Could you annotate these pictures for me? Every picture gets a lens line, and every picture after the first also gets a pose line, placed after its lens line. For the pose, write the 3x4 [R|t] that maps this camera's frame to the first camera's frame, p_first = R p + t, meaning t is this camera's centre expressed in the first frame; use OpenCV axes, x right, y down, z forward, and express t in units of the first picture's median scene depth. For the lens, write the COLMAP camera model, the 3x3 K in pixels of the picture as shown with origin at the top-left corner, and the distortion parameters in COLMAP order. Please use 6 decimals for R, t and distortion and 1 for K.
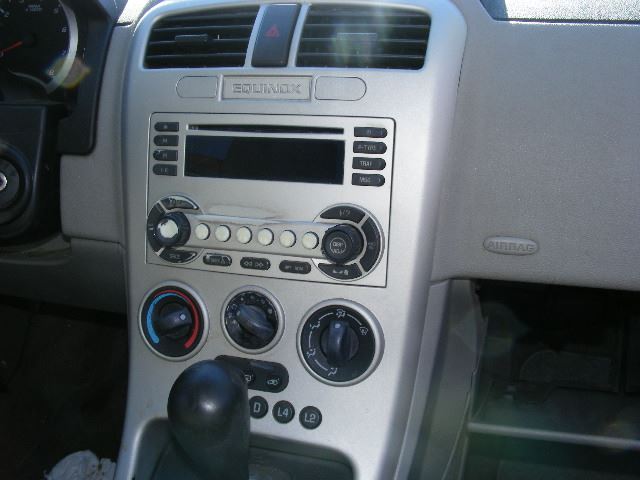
lens RADIAL K [[760.8, 0, 320.0], [0, 760.8, 240.0], [0, 0, 1]] dist [-0.268822, 0.290708]
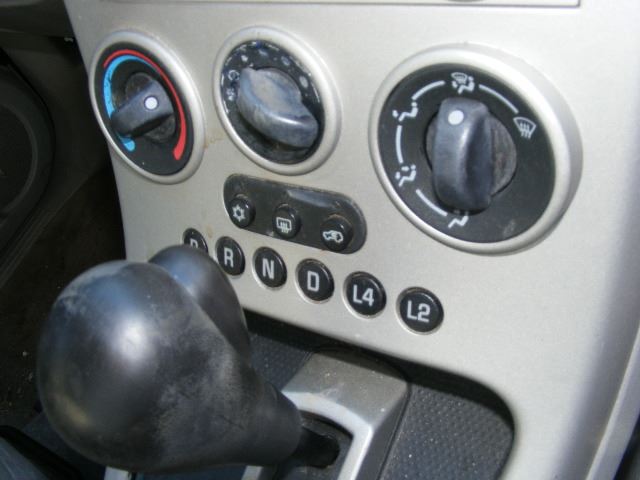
lens RADIAL K [[760.8, 0, 320.0], [0, 760.8, 240.0], [0, 0, 1]] dist [-0.268822, 0.290708]
pose [[0.955707, -0.021644, -0.293521, 0.066812], [0.135851, 0.917139, 0.374700, 0.019299], [0.261090, -0.397979, 0.879457, 0.621558]]
